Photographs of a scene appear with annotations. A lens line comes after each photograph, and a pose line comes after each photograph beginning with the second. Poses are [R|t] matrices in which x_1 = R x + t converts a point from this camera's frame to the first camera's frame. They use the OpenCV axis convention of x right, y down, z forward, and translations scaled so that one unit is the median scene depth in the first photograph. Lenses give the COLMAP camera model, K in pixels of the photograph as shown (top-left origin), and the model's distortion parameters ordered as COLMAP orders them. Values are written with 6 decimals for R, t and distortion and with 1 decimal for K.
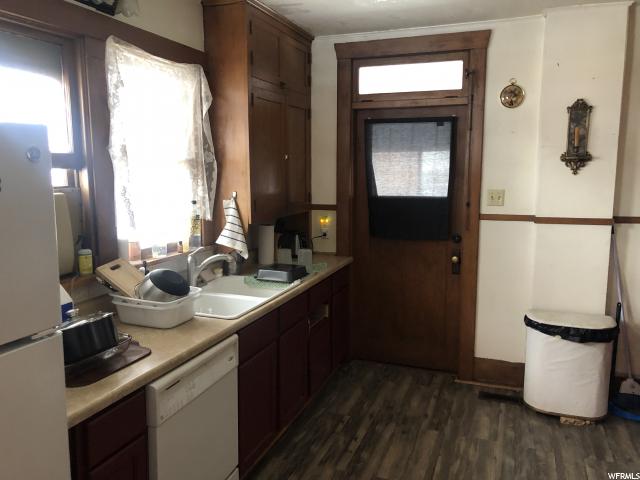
lens RADIAL K [[521.5, 0, 319.8], [0, 521.5, 240.4], [0, 0, 1]] dist [0.001415, 0.001462]
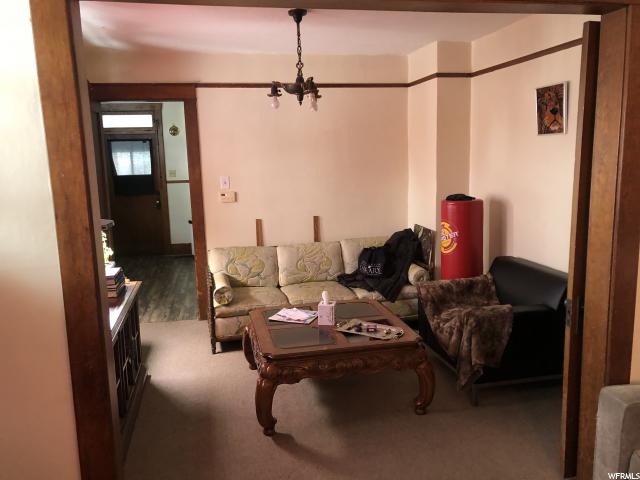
lens RADIAL K [[521.5, 0, 319.3], [0, 521.5, 238.1], [0, 0, 1]] dist [0.001415, 0.001462]
pose [[0.845307, -0.110349, 0.522761, -0.351226], [0.095434, 0.993888, 0.055481, 0.134966], [-0.525688, 0.002991, 0.850672, -1.301044]]
